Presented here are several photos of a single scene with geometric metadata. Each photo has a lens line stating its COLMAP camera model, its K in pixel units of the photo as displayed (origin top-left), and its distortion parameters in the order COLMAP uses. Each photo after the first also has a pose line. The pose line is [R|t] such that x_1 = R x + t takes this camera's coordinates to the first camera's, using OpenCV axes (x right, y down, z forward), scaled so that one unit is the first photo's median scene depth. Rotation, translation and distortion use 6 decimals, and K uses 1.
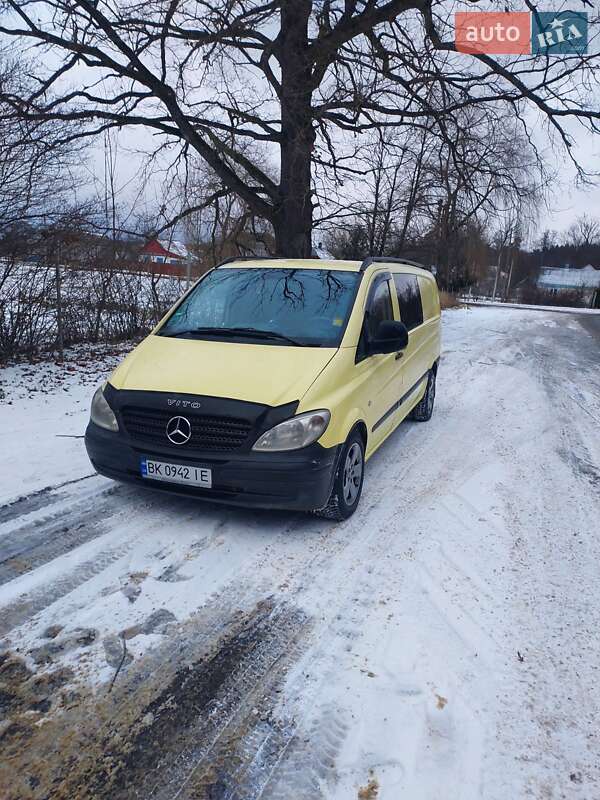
lens RADIAL K [[572.1, 0, 299.5], [0, 572.1, 384.2], [0, 0, 1]] dist [0.039470, -0.021947]
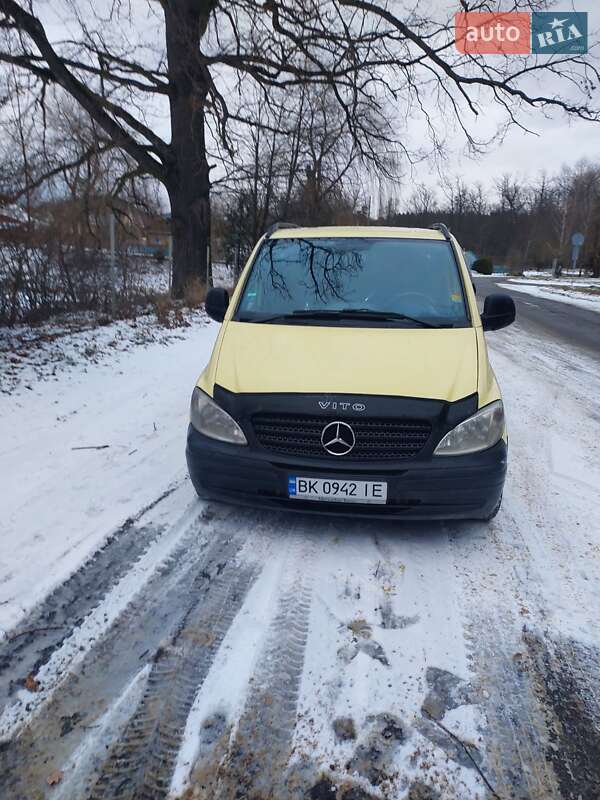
lens RADIAL K [[571.1, 0, 298.3], [0, 571.1, 384.8], [0, 0, 1]] dist [0.033647, 0.001308]
pose [[0.968391, -0.067283, 0.240190, -0.397470], [0.053462, 0.996542, 0.063608, -0.045186], [-0.243639, -0.048756, 0.968640, 0.190302]]
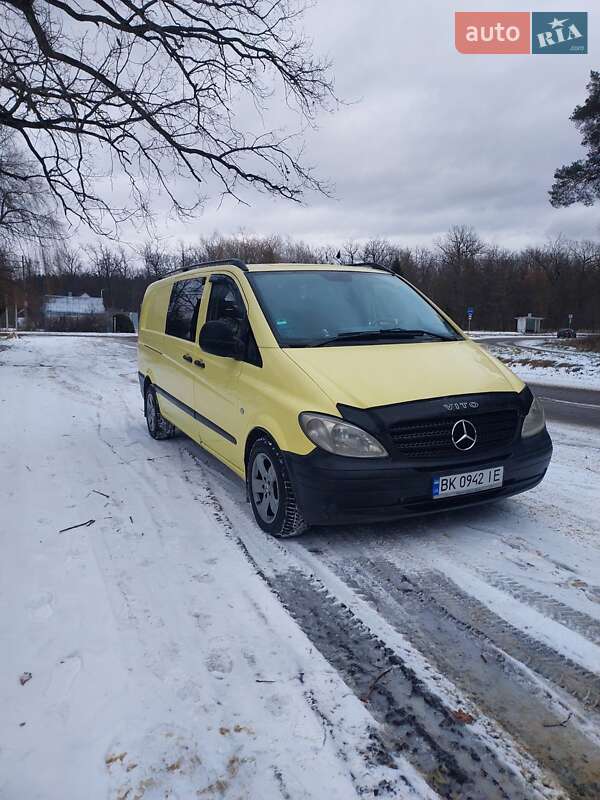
lens RADIAL K [[570.3, 0, 302.5], [0, 570.3, 386.5], [0, 0, 1]] dist [0.043477, 0.005656]
pose [[0.659084, -0.122428, 0.742038, -0.913830], [0.155579, 0.987514, 0.024742, -0.052156], [-0.735801, 0.099138, 0.669901, 0.490757]]
